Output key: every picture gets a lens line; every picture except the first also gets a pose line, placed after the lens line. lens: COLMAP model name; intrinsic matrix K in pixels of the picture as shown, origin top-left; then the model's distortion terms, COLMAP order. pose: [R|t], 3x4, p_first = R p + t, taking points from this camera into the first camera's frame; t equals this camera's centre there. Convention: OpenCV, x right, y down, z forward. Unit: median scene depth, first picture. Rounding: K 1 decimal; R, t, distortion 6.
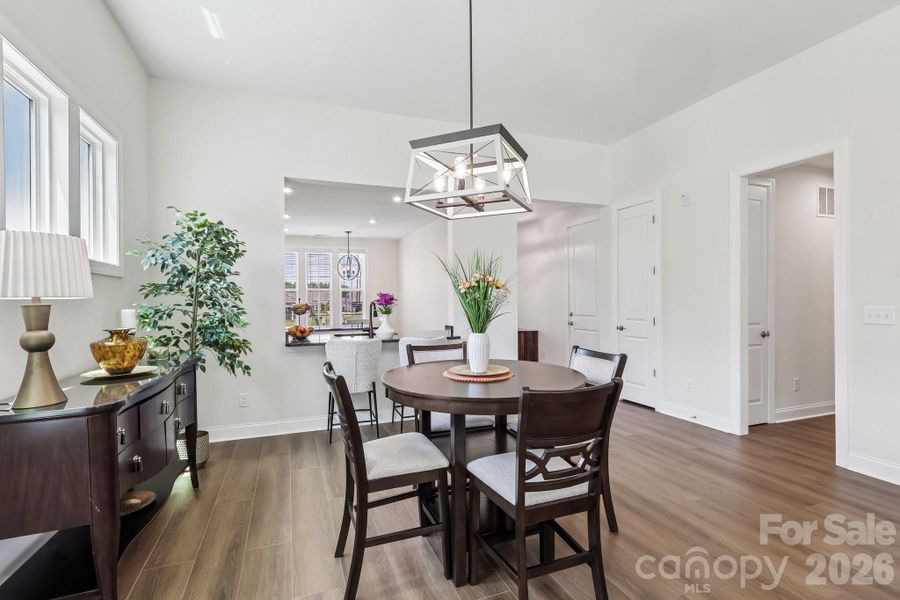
lens RADIAL K [[428.0, 0, 446.4], [0, 428.0, 297.2], [0, 0, 1]] dist [-0.001414, 0.000654]
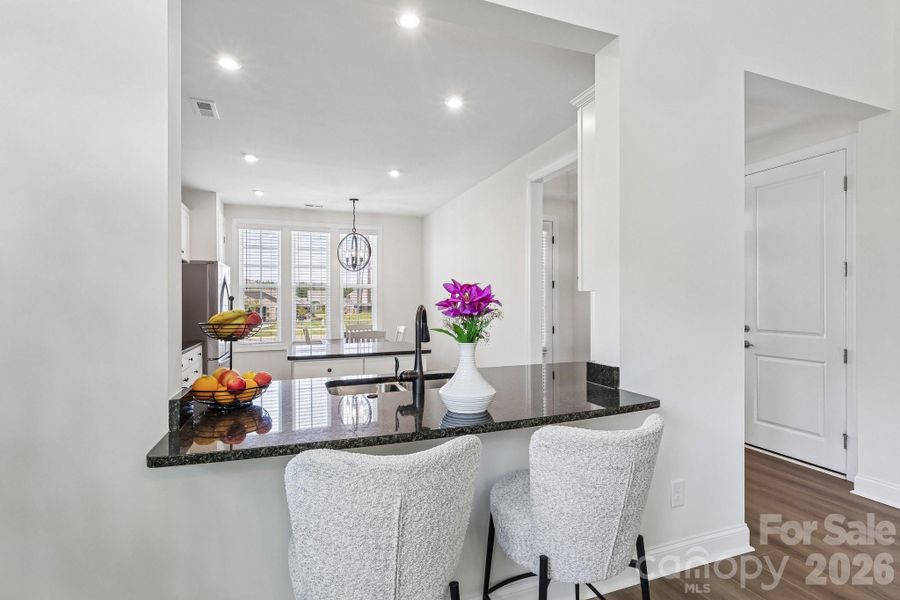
lens RADIAL K [[428.0, 0, 458.4], [0, 428.0, 298.6], [0, 0, 1]] dist [-0.001414, 0.000654]
pose [[0.999707, 0.004894, 0.023689, -0.082117], [-0.004942, 0.999986, 0.001969, 0.001469], [-0.023679, -0.002086, 0.999717, 0.330500]]
